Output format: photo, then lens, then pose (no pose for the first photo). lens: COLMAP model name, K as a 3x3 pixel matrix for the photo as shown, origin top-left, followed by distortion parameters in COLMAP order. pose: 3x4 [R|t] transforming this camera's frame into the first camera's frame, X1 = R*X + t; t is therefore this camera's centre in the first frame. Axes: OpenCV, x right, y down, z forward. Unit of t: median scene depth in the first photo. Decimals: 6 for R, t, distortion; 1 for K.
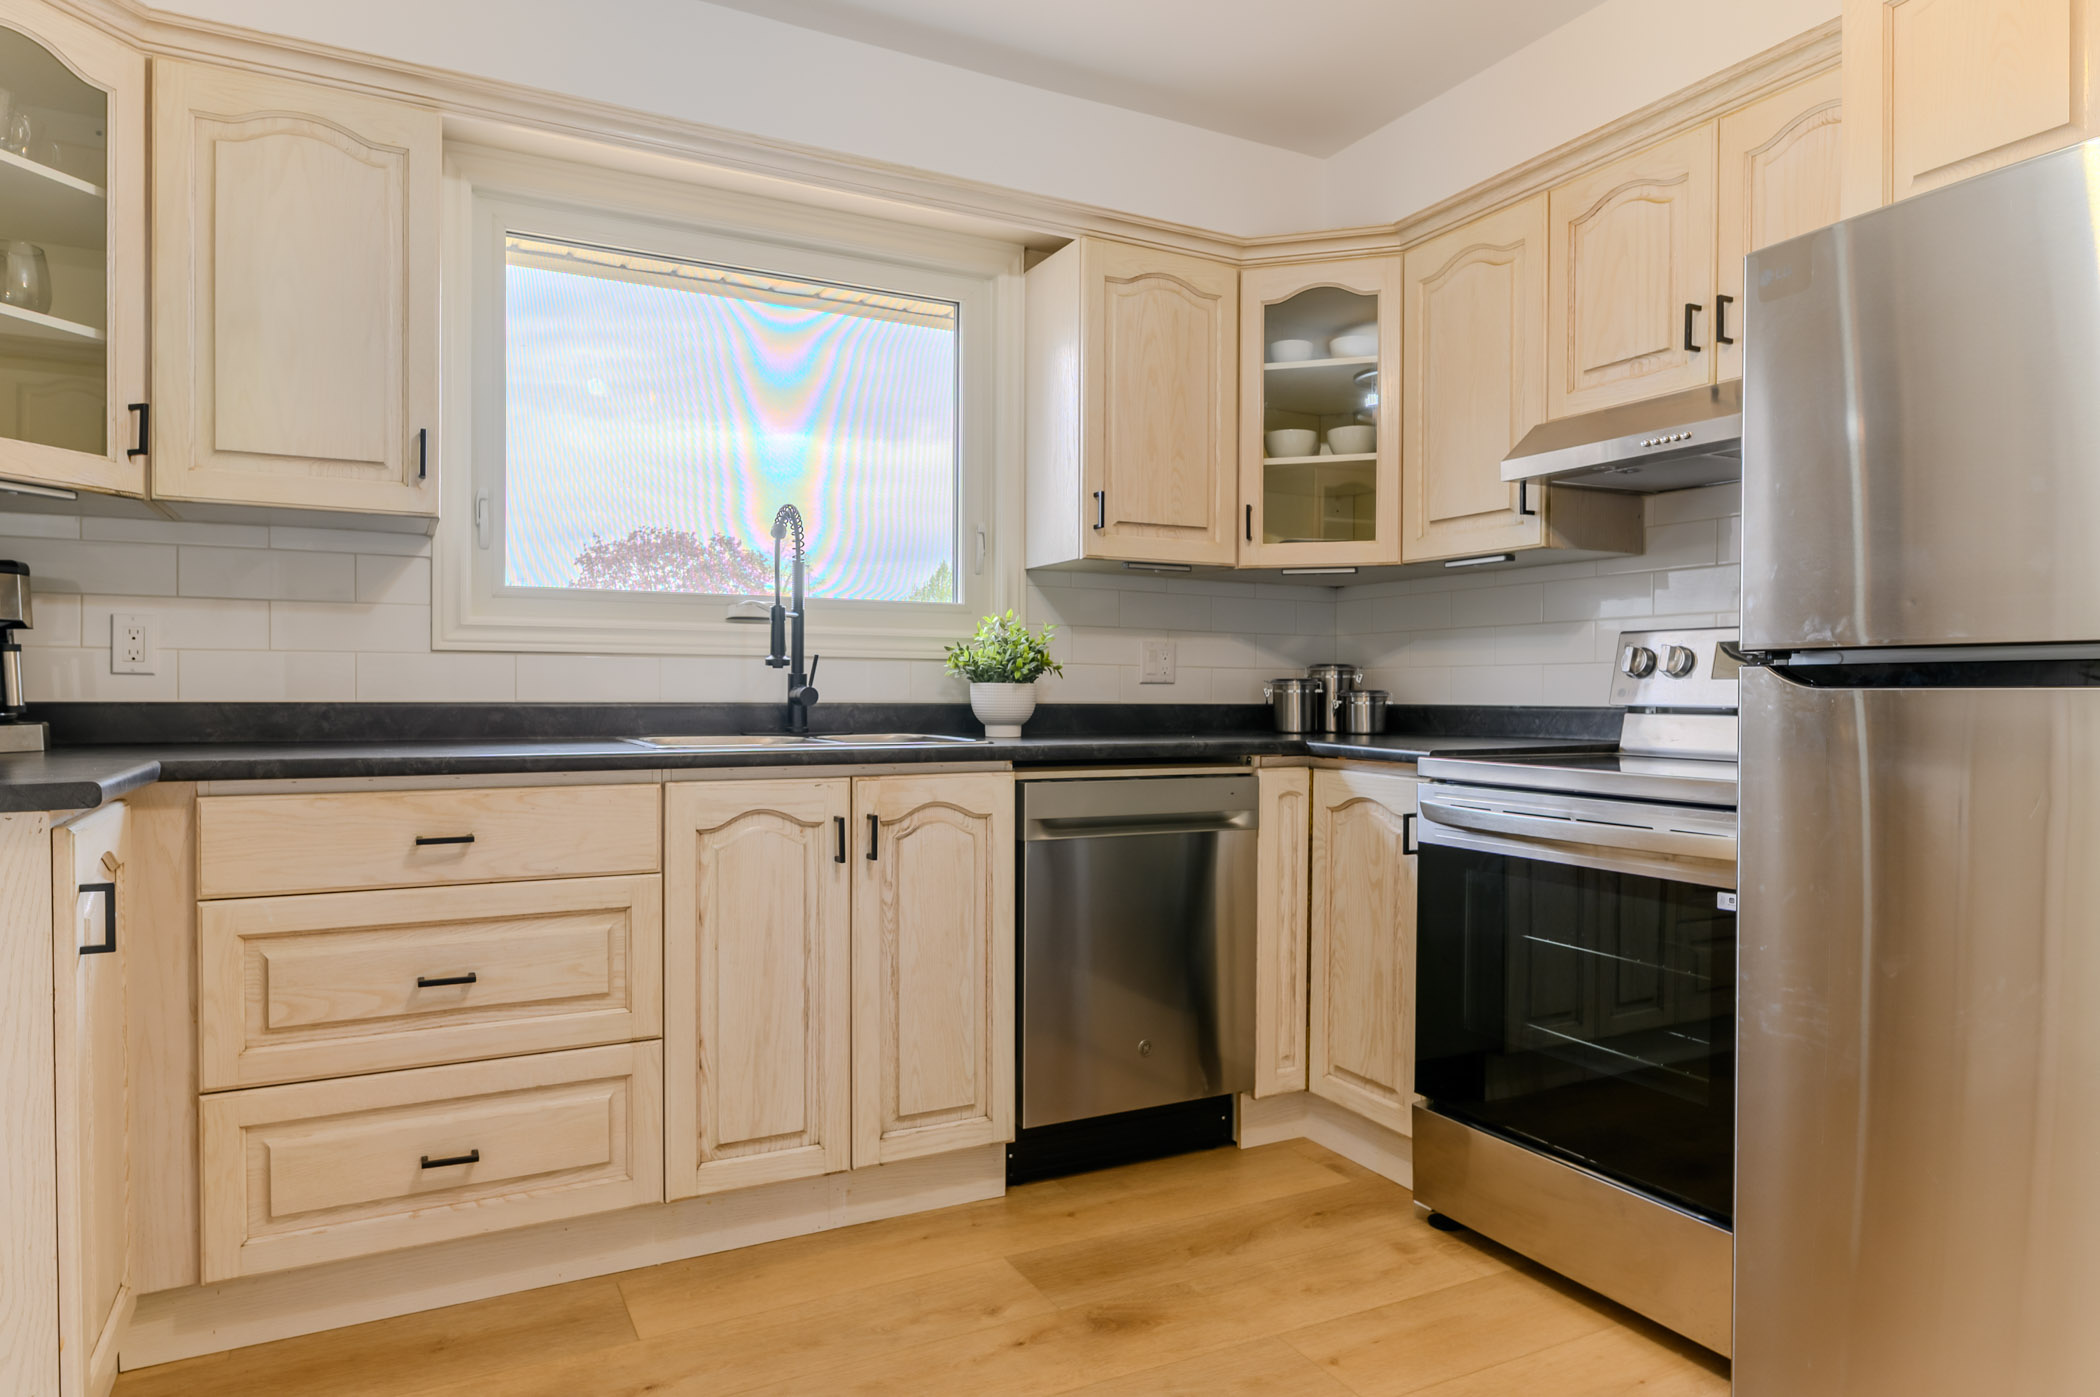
lens RADIAL K [[1283.5, 0, 1050.6], [0, 1283.5, 709.5], [0, 0, 1]] dist [-0.000197, -0.001391]
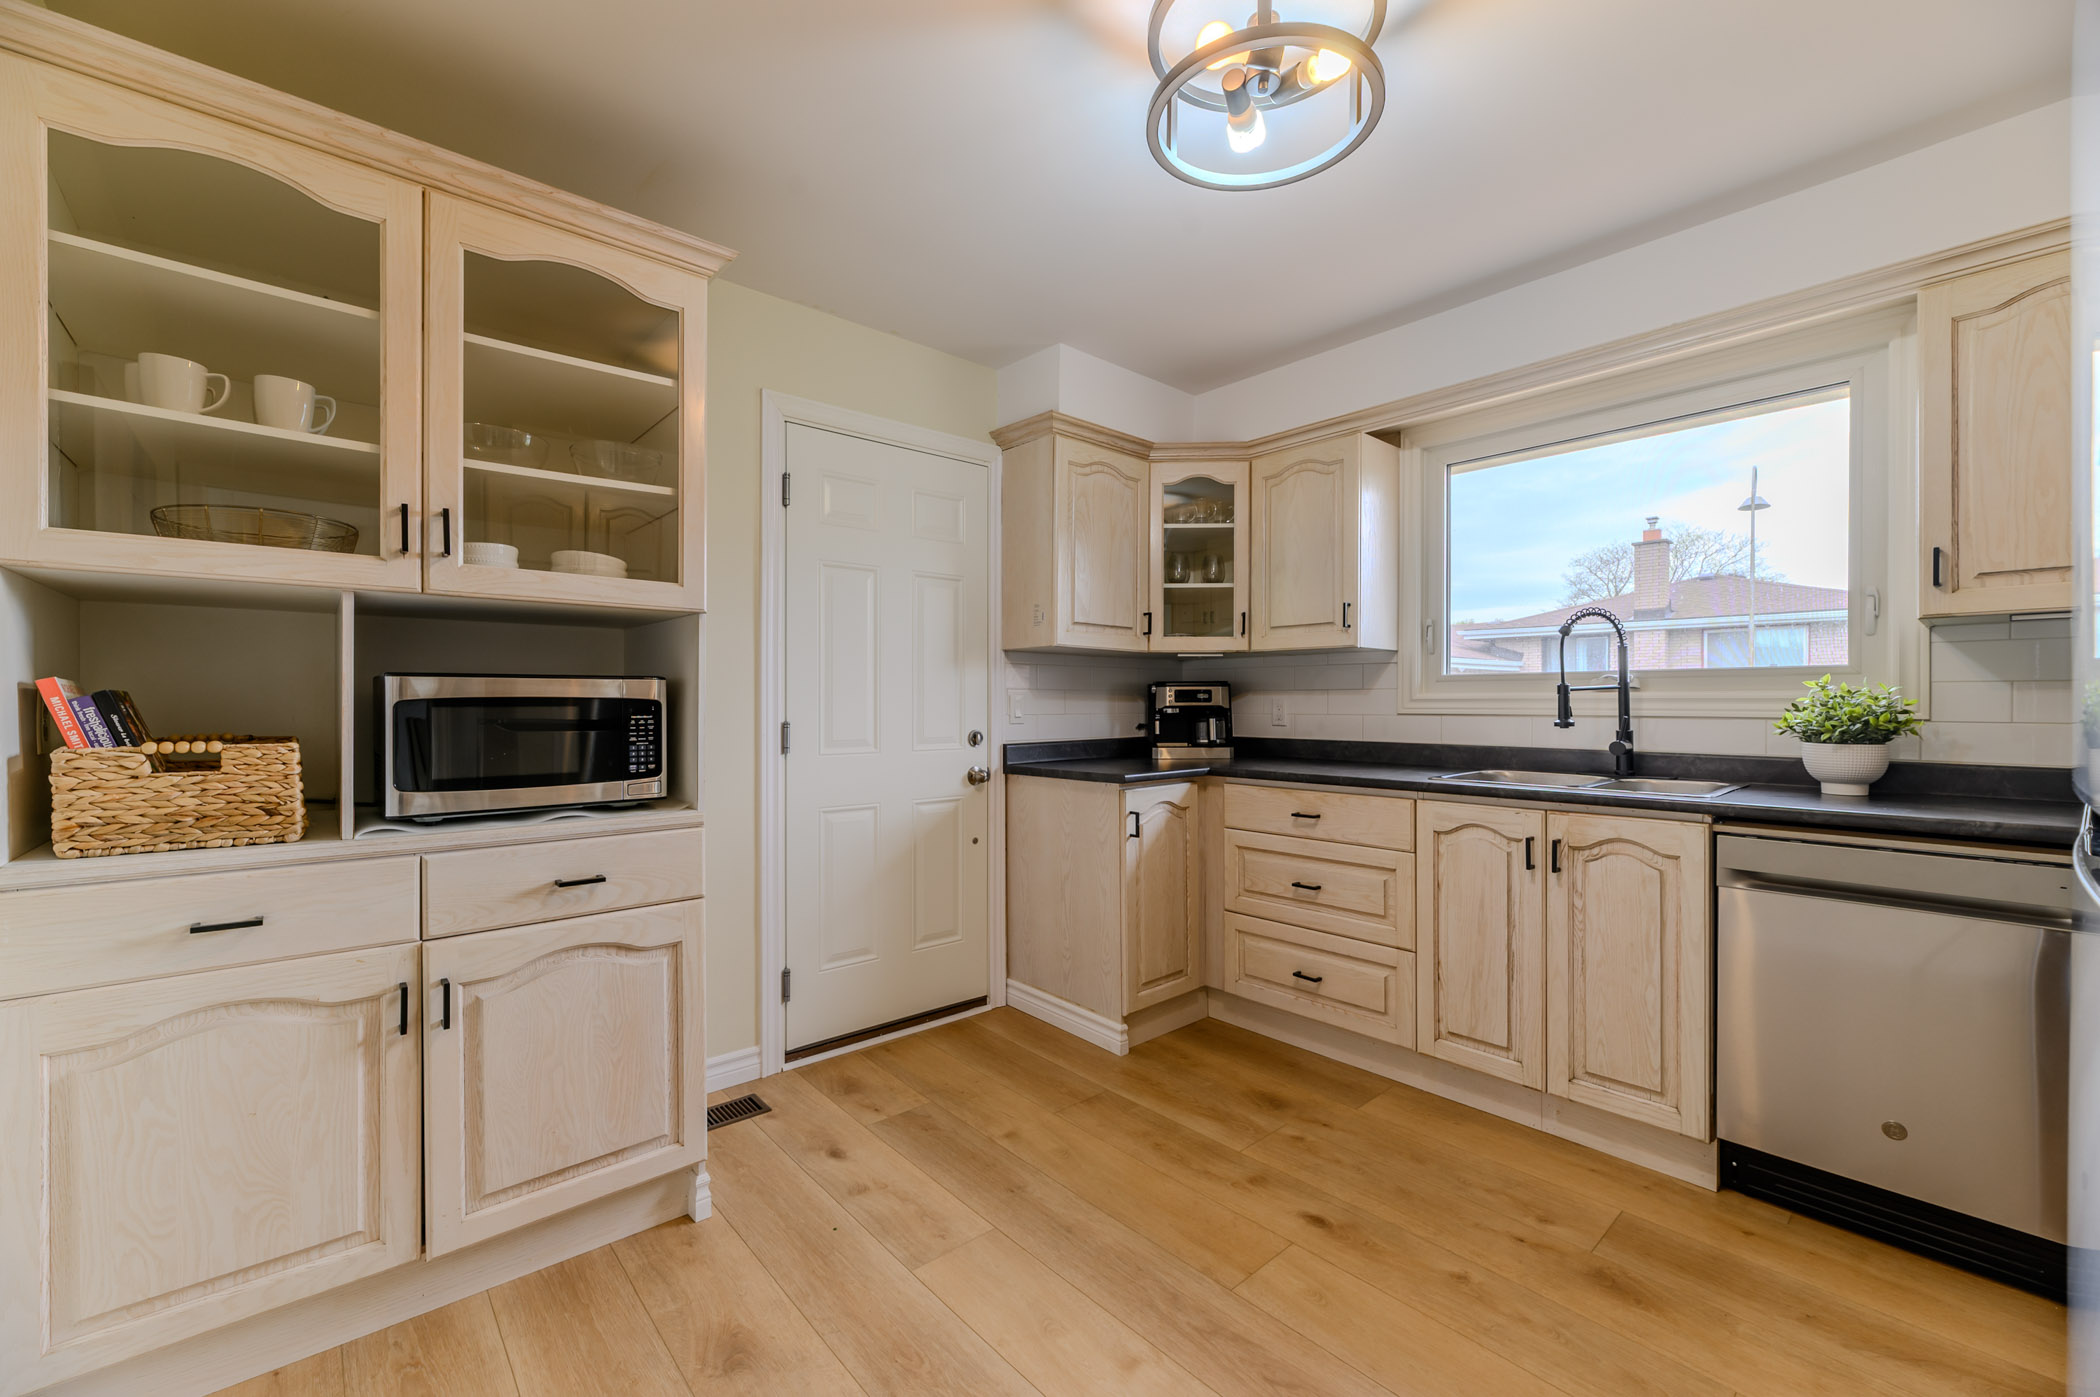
lens RADIAL K [[844.1, 0, 1009.7], [0, 844.1, 708.3], [0, 0, 1]] dist [0.001913, 0.000520]
pose [[0.209749, 0.001817, -0.977754, 0.623015], [-0.010389, 0.999946, -0.000370, -0.052271], [0.977700, 0.010236, 0.209756, 0.236360]]
